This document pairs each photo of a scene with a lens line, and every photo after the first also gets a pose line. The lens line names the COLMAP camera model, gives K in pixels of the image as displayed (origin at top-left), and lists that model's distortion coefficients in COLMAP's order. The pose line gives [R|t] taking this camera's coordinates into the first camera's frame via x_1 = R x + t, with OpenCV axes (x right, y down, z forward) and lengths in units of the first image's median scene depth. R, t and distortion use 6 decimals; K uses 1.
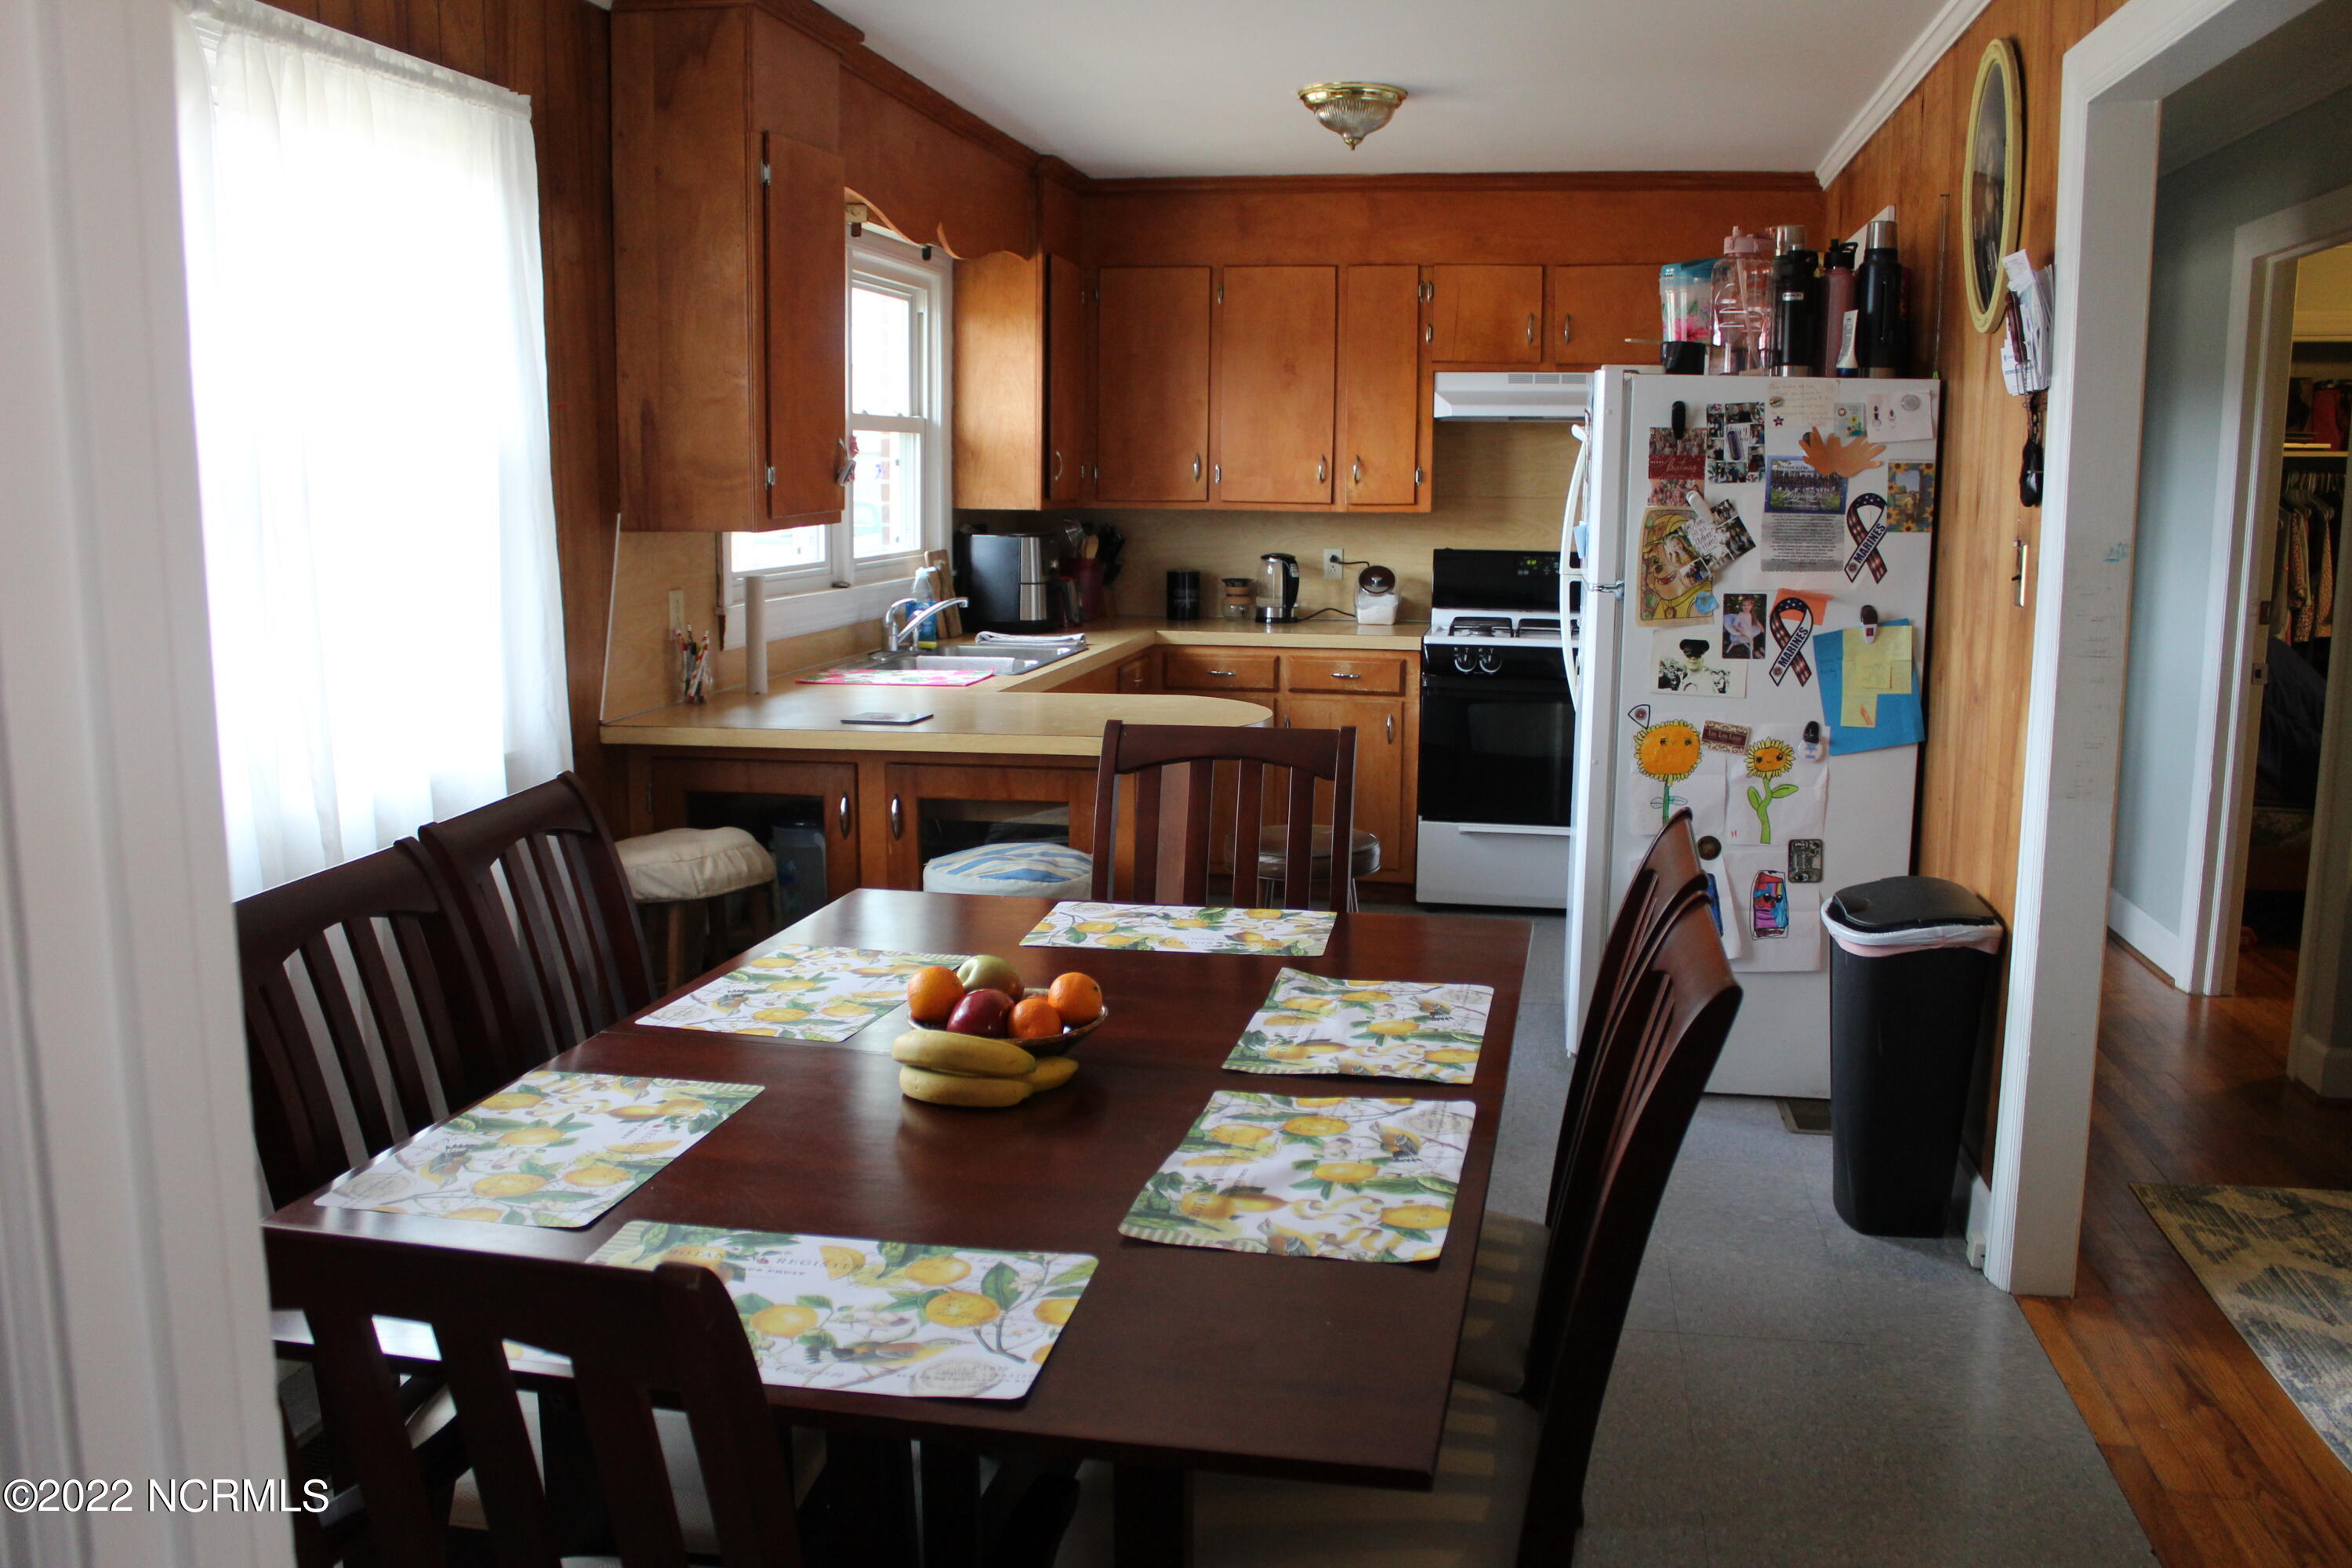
lens RADIAL K [[1968.1, 0, 1173.1], [0, 1968.1, 789.8], [0, 0, 1]] dist [-0.162175, 0.144279]
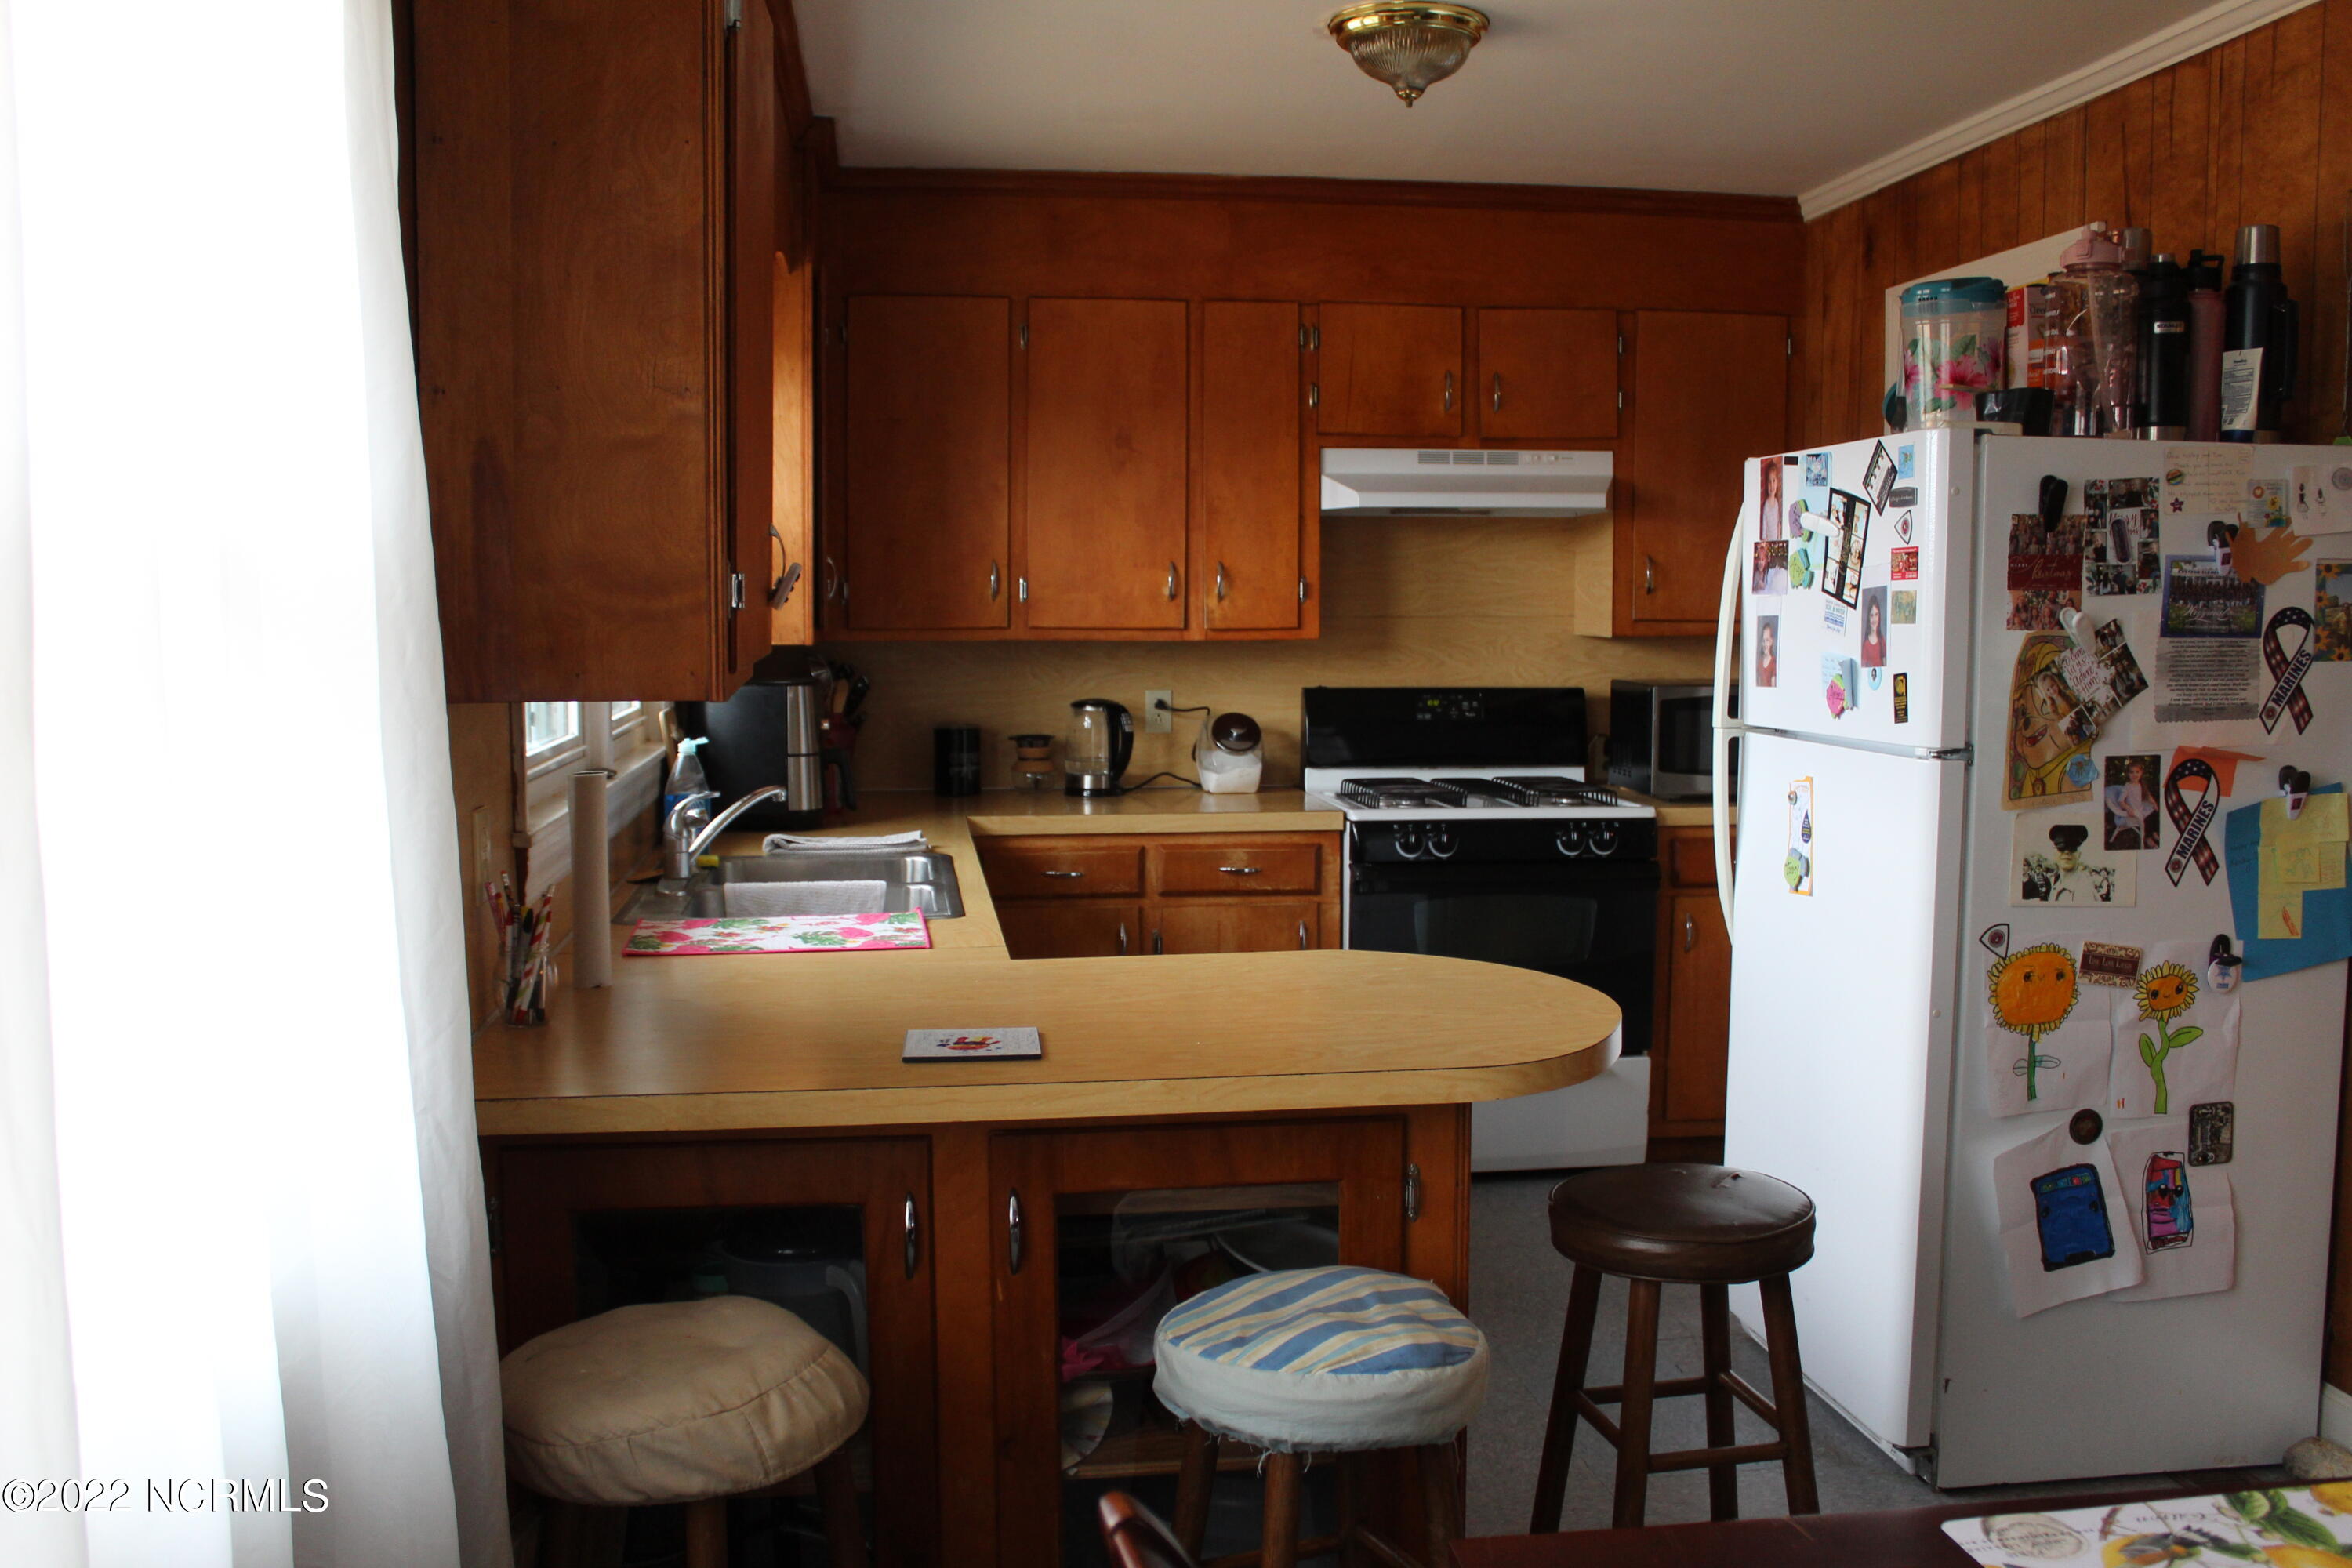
lens RADIAL K [[2112.0, 0, 1174.6], [0, 2112.0, 791.7], [0, 0, 1]] dist [-0.116633, 0.053147]
pose [[0.949418, -0.035630, 0.311988, -0.222116], [0.055844, 0.996863, -0.056092, -0.057366], [-0.309011, 0.070678, 0.948429, 0.357308]]
